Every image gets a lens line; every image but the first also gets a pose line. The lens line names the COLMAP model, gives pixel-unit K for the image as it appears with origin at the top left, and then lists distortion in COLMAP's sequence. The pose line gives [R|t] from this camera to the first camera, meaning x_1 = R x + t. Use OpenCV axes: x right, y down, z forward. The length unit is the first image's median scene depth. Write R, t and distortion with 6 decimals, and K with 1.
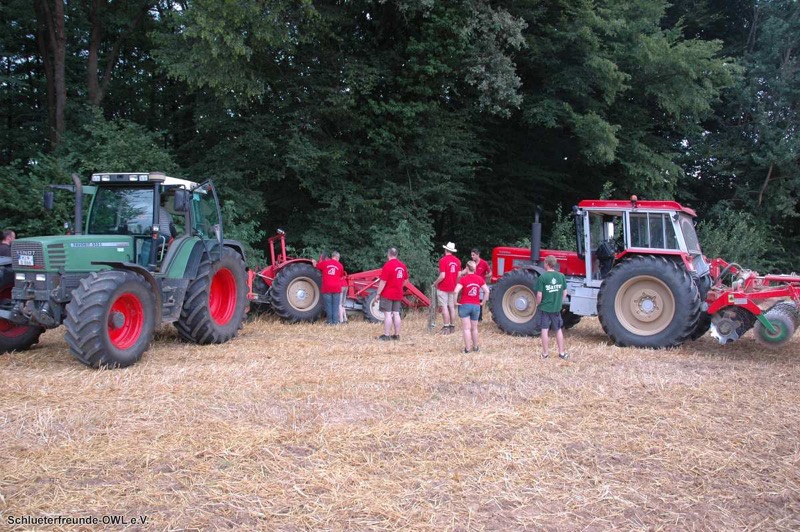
lens RADIAL K [[626.3, 0, 400.0], [0, 626.3, 266.0], [0, 0, 1]] dist [-0.174613, 0.180079]
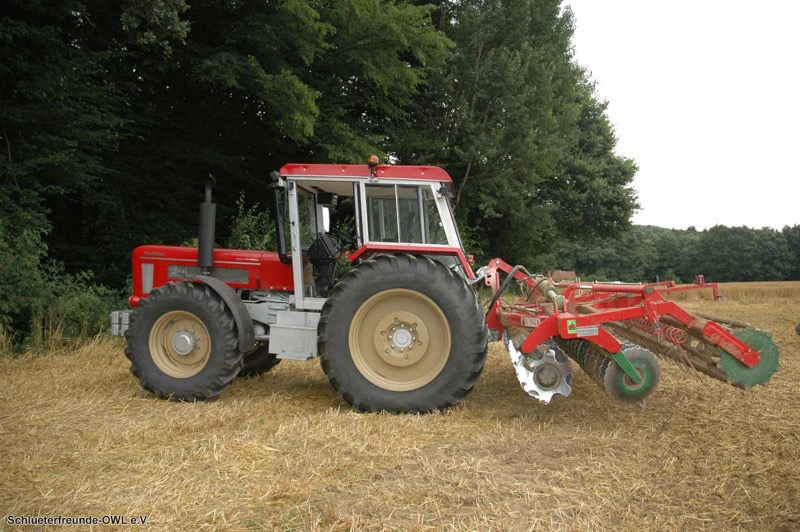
lens RADIAL K [[626.3, 0, 400.0], [0, 626.3, 266.0], [0, 0, 1]] dist [-0.174613, 0.180079]
pose [[0.871385, -0.014389, 0.490390, 0.094944], [0.021918, 0.999714, -0.009614, -0.000184], [-0.490111, 0.019126, 0.871450, 0.419279]]
